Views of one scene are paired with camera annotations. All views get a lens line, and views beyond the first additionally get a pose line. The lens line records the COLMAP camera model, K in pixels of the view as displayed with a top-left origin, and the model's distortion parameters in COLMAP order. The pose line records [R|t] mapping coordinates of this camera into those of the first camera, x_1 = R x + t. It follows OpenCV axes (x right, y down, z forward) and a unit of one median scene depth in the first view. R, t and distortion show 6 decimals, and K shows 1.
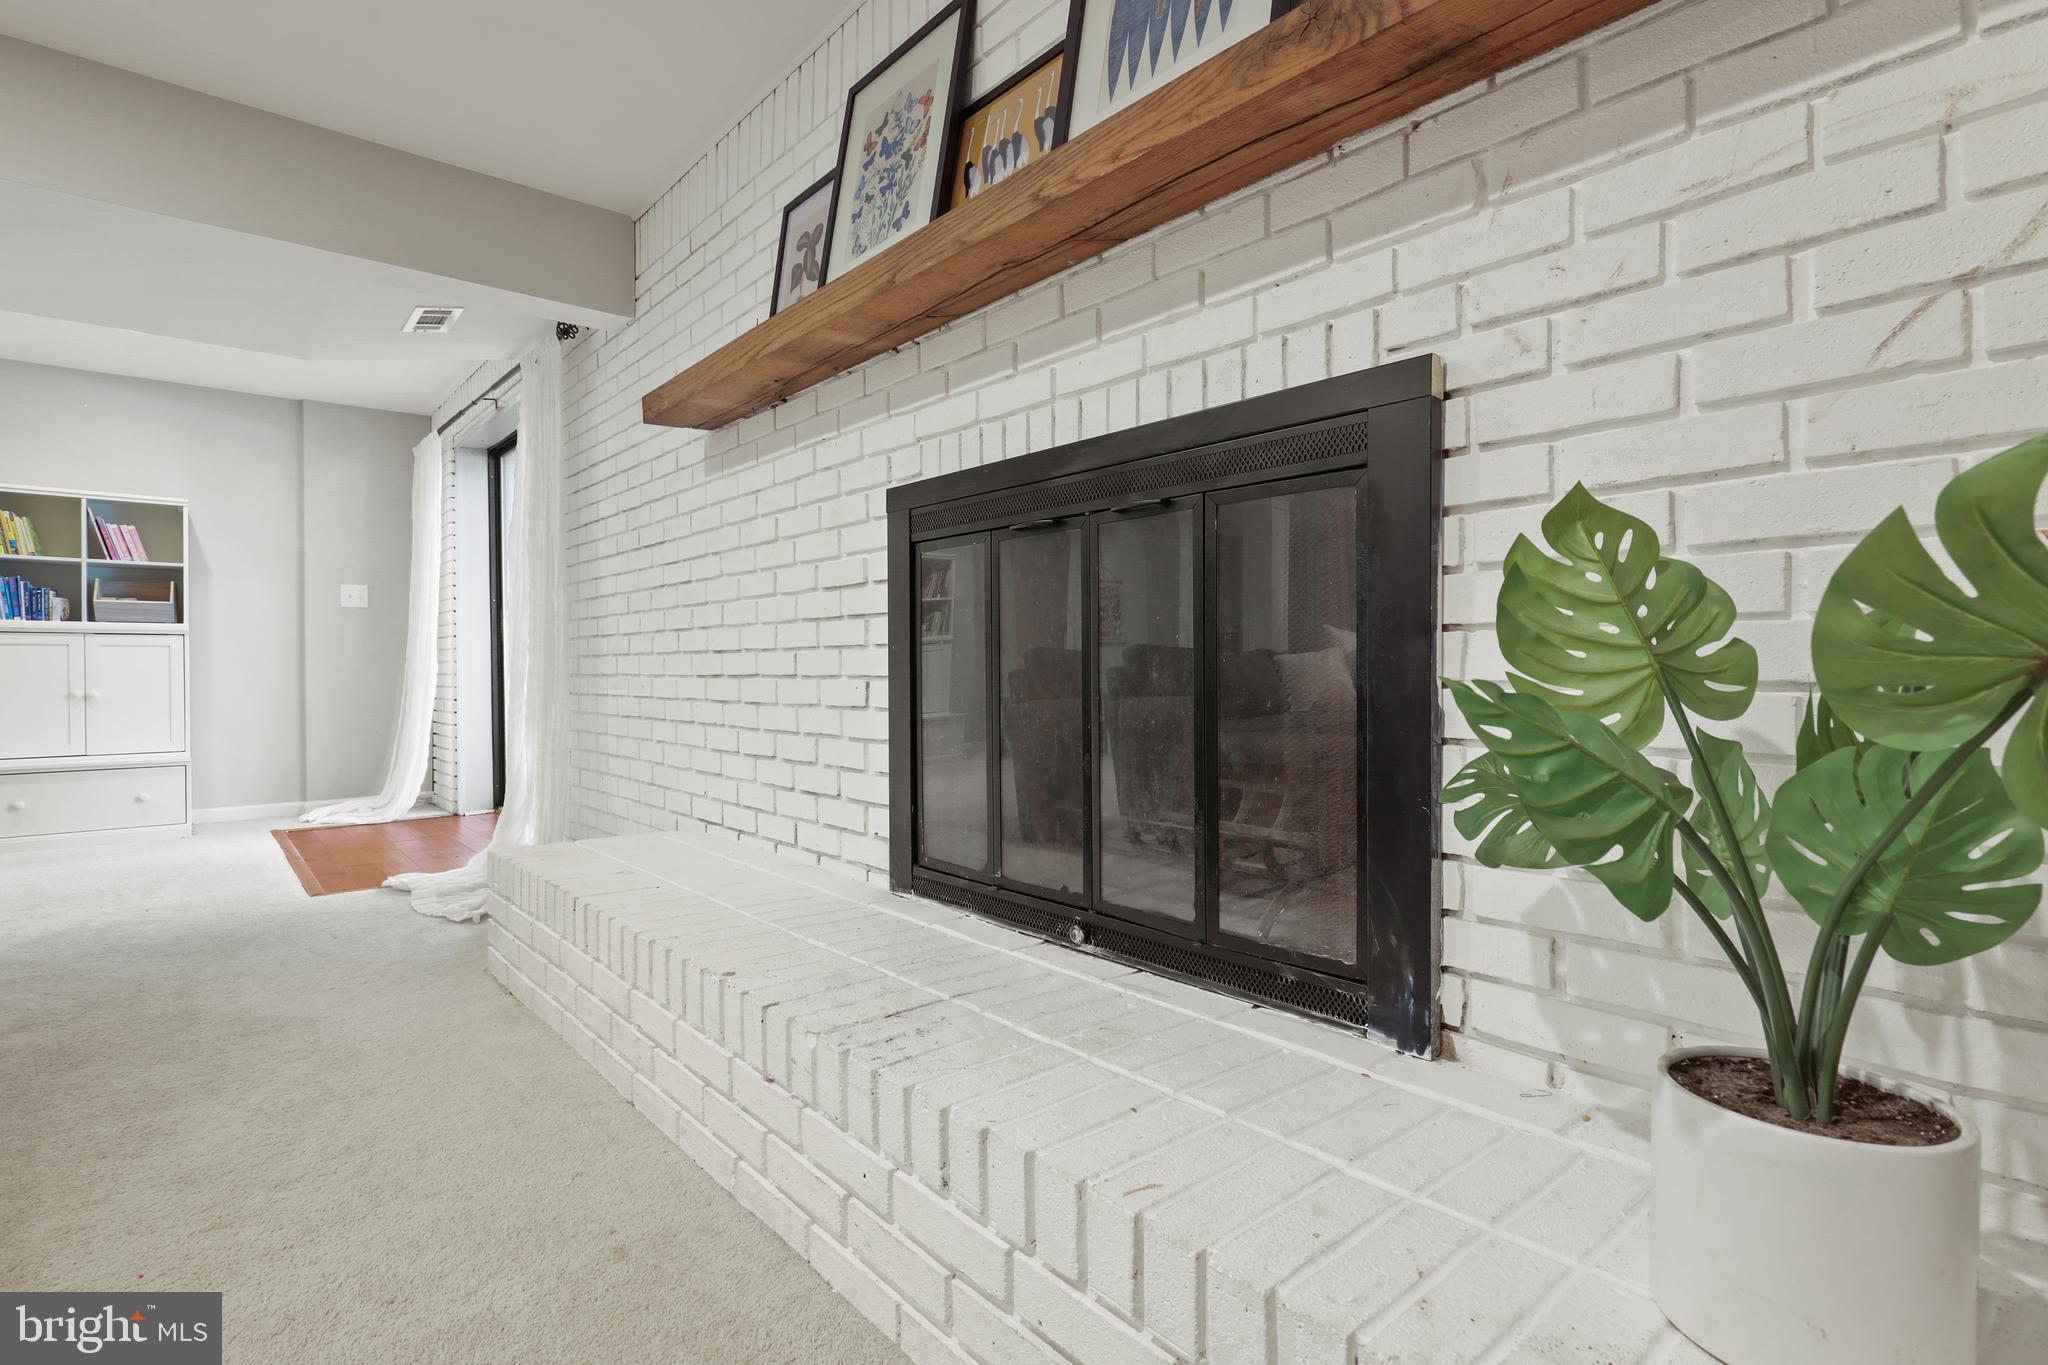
lens RADIAL K [[990.2, 0, 1043.7], [0, 990.2, 673.7], [0, 0, 1]] dist [0.001138, 0.000487]
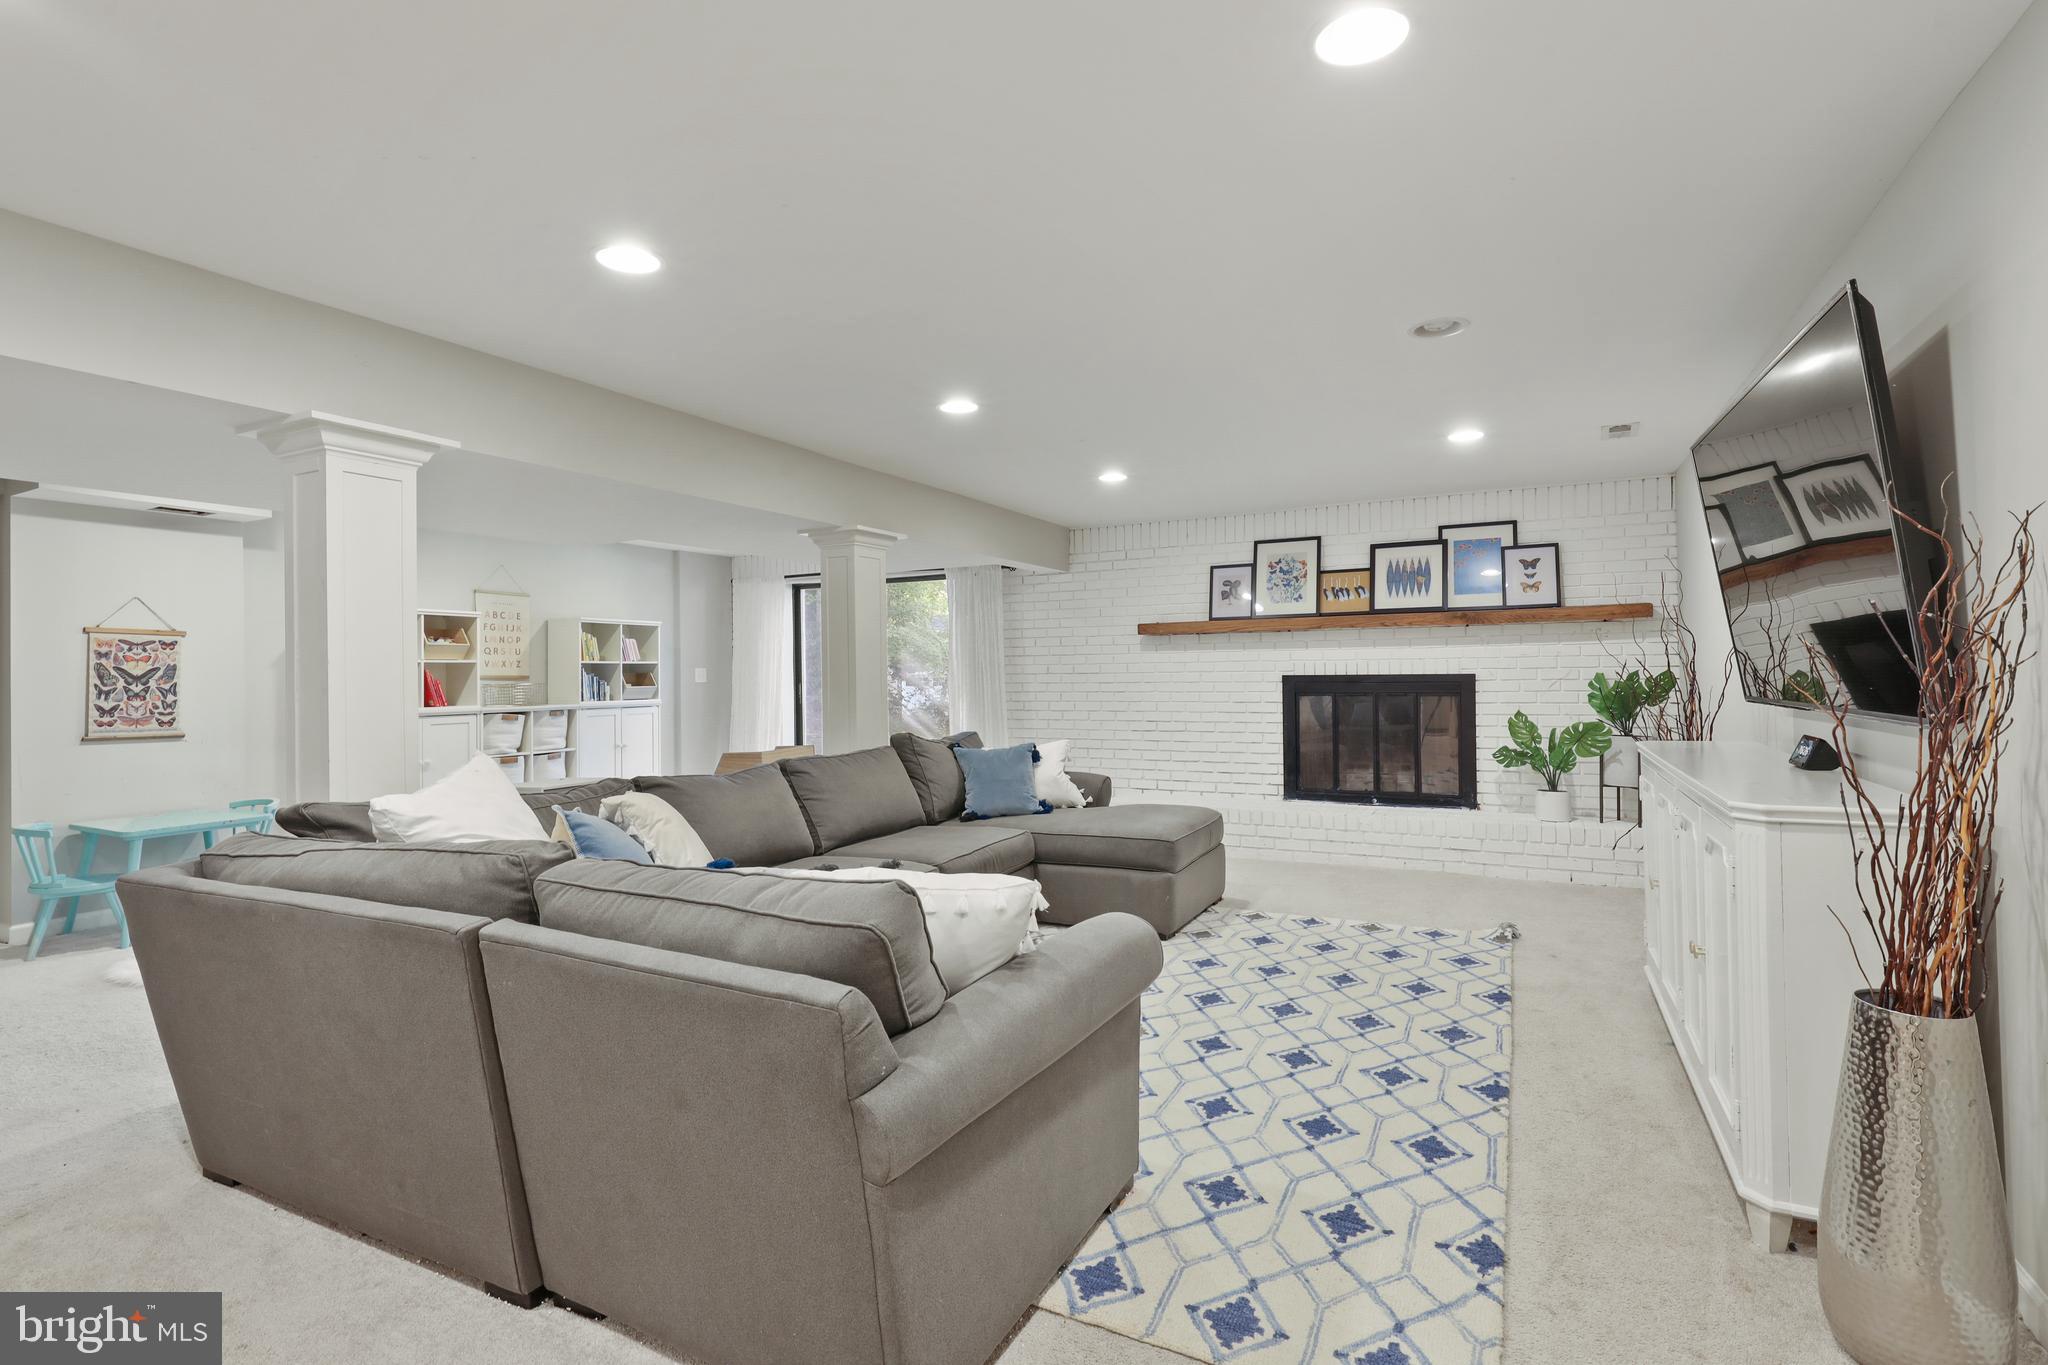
lens RADIAL K [[990.2, 0, 1024.4], [0, 990.2, 667.9], [0, 0, 1]] dist [0.001138, 0.000487]
pose [[0.928580, -0.003403, 0.371118, -2.146053], [0.008520, 0.999890, -0.012152, -0.179998], [-0.371035, 0.014446, 0.928506, -1.693585]]
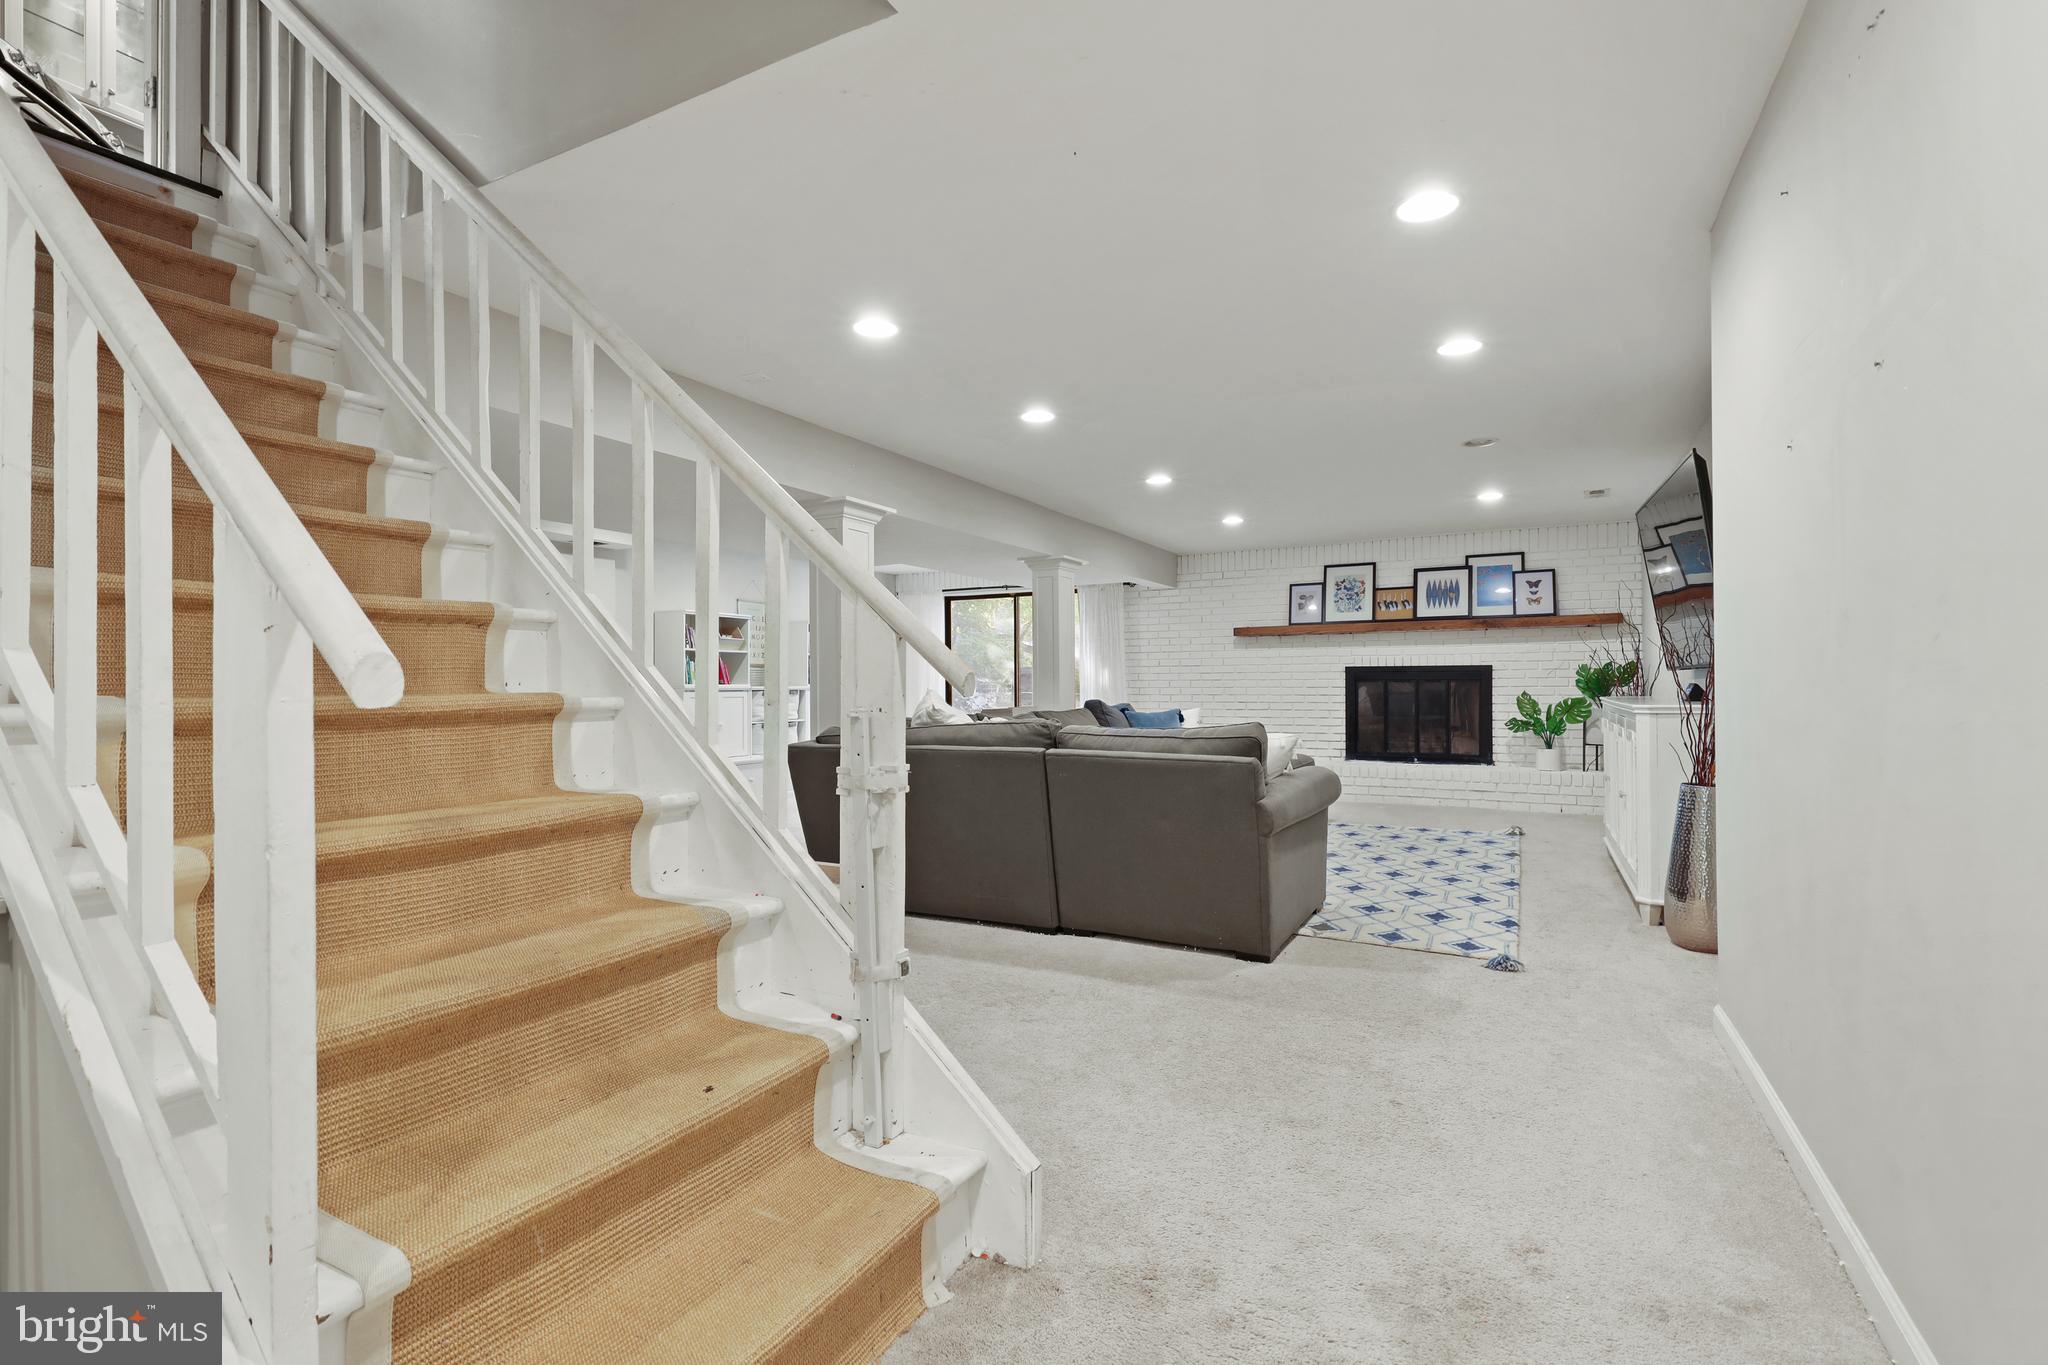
lens RADIAL K [[969.5, 0, 1017.8], [0, 969.5, 685.8], [0, 0, 1]] dist [0.000911, -0.000085]
pose [[0.934511, 0.001634, 0.355931, -2.997934], [0.001142, 0.999971, -0.007589, -0.073898], [-0.355933, 0.007498, 0.934481, -2.436839]]
